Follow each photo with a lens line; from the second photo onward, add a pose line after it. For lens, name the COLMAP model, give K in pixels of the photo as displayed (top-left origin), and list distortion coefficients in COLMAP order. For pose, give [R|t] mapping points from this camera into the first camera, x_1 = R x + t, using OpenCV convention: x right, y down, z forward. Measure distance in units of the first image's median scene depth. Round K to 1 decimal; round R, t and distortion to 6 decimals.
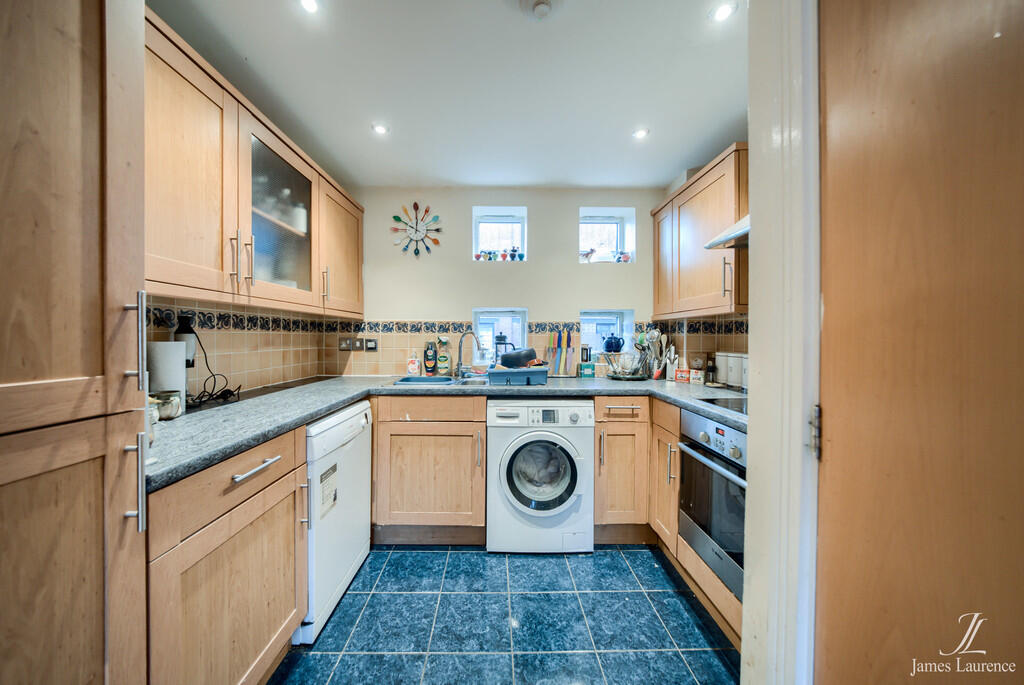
lens RADIAL K [[353.2, 0, 512.0], [0, 353.2, 342.5], [0, 0, 1]] dist [-0.017895, -0.000020]
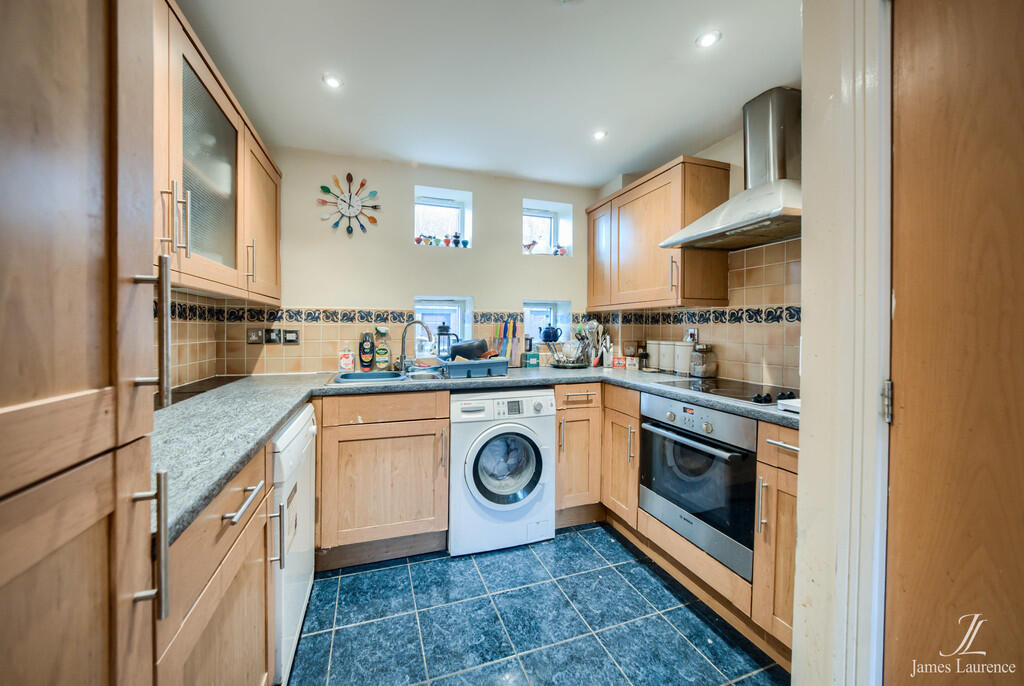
lens RADIAL K [[357.2, 0, 499.4], [0, 357.2, 334.3], [0, 0, 1]] dist [-0.017889, -0.000008]
pose [[0.956446, -0.005963, 0.291849, -0.211894], [0.005440, 0.999982, 0.002604, 0.001709], [-0.291859, -0.000903, 0.956461, 0.056789]]
